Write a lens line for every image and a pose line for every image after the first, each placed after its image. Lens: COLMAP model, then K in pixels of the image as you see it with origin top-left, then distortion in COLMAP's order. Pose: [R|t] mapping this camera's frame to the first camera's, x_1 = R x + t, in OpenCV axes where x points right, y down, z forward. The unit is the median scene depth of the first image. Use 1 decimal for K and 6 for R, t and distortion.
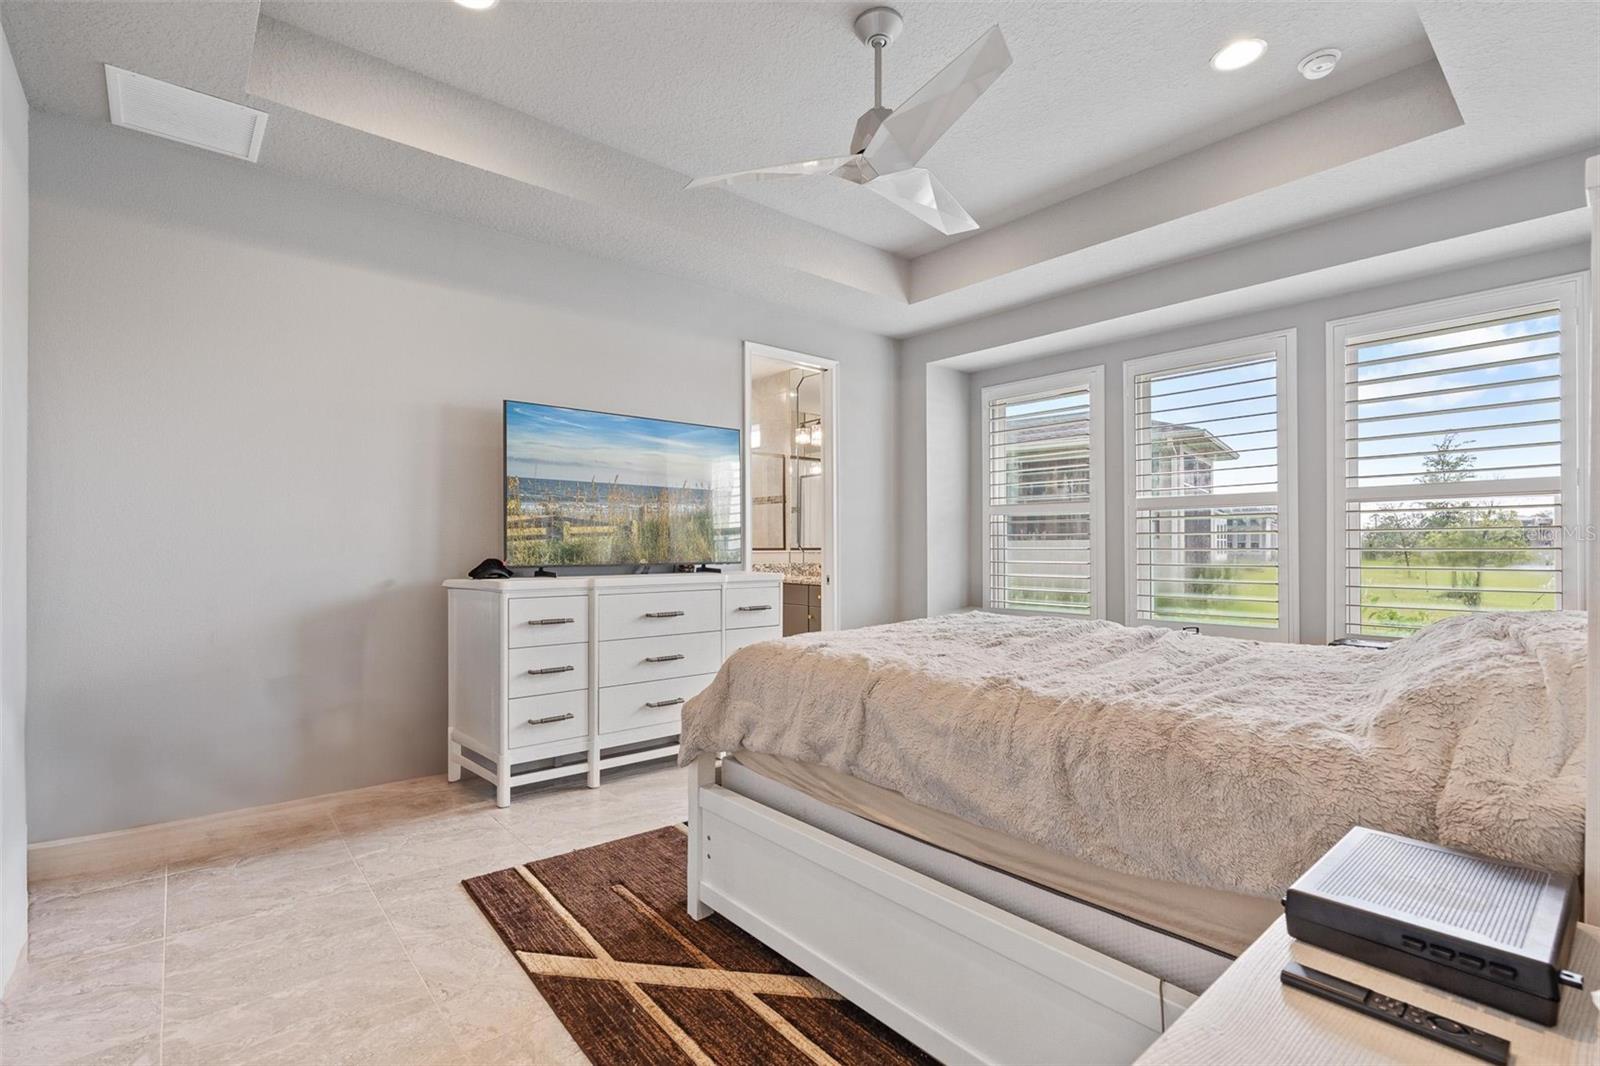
lens RADIAL K [[742.1, 0, 789.0], [0, 742.1, 542.6], [0, 0, 1]] dist [0.001980, 0.000525]
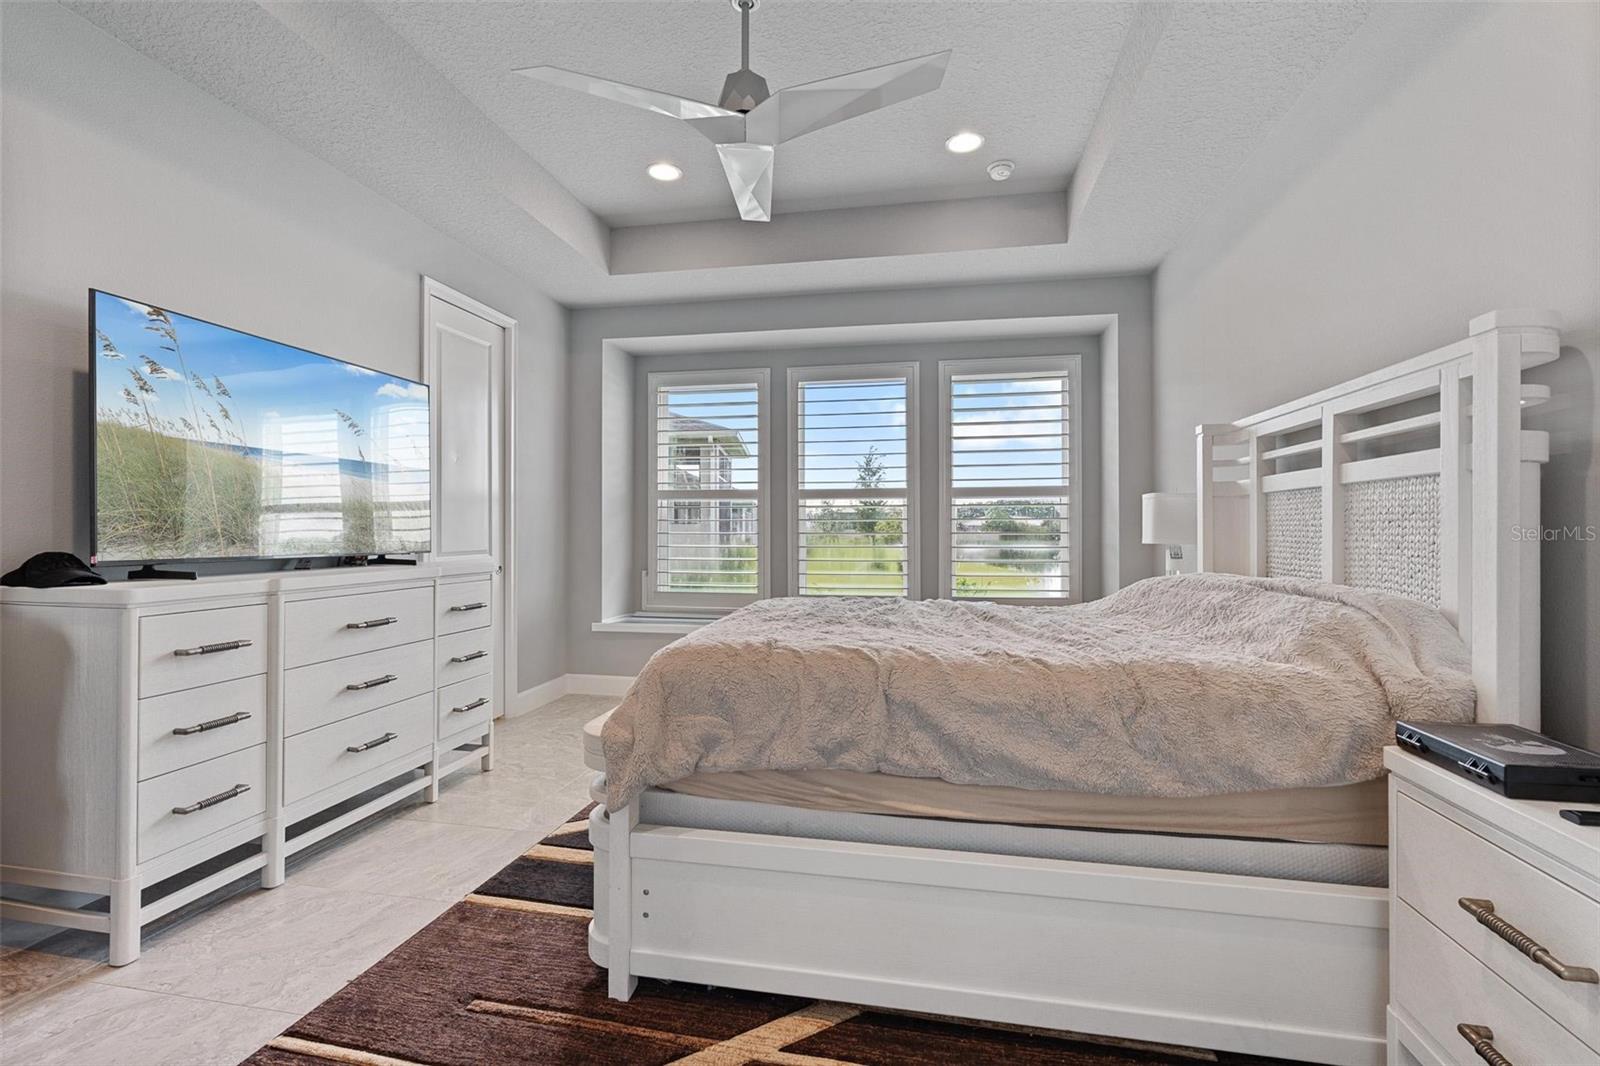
lens RADIAL K [[717.4, 0, 801.8], [0, 717.4, 527.7], [0, 0, 1]] dist [-0.001537, 0.000572]
pose [[0.774808, 0.003349, 0.632187, -0.315566], [-0.003501, 0.999993, -0.001006, 0.000862], [-0.632186, -0.001433, 0.774815, 0.193364]]
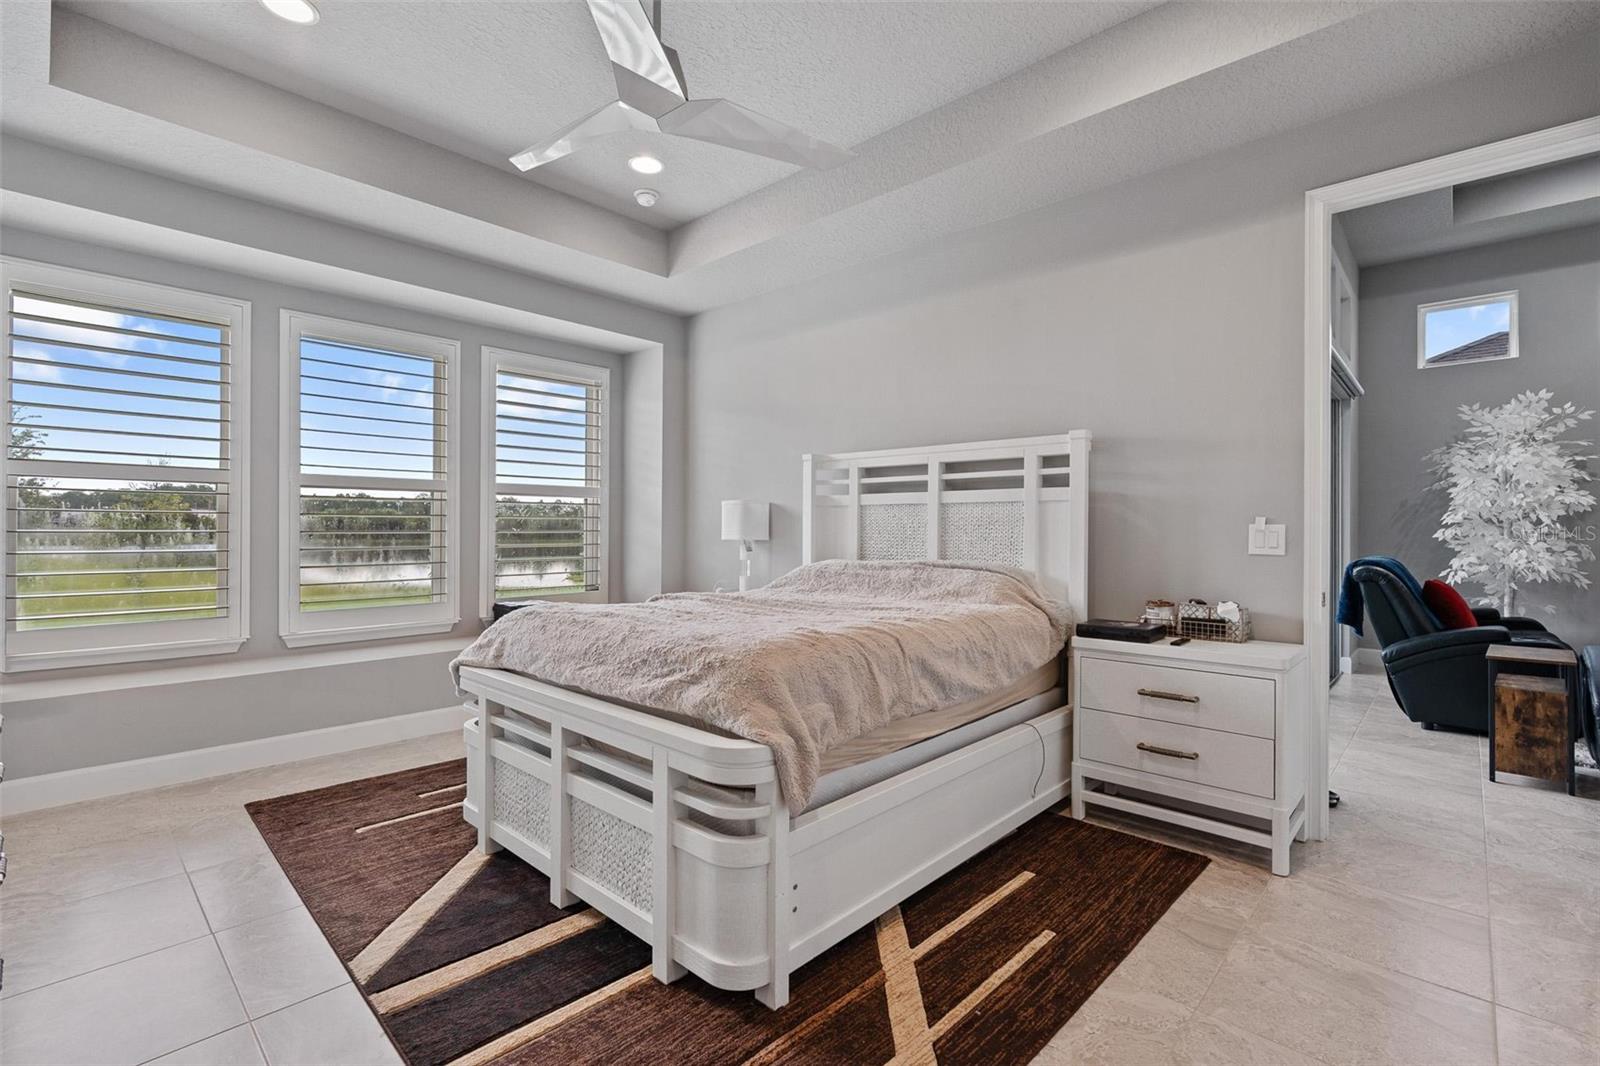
lens RADIAL K [[720.0, 0, 797.1], [0, 720.0, 528.2], [0, 0, 1]] dist [-0.004851, 0.001337]
pose [[-0.116910, 0.001249, 0.993142, -0.601679], [-0.008118, 0.999965, -0.002214, 0.001983], [-0.993109, -0.008321, -0.116895, 0.732925]]
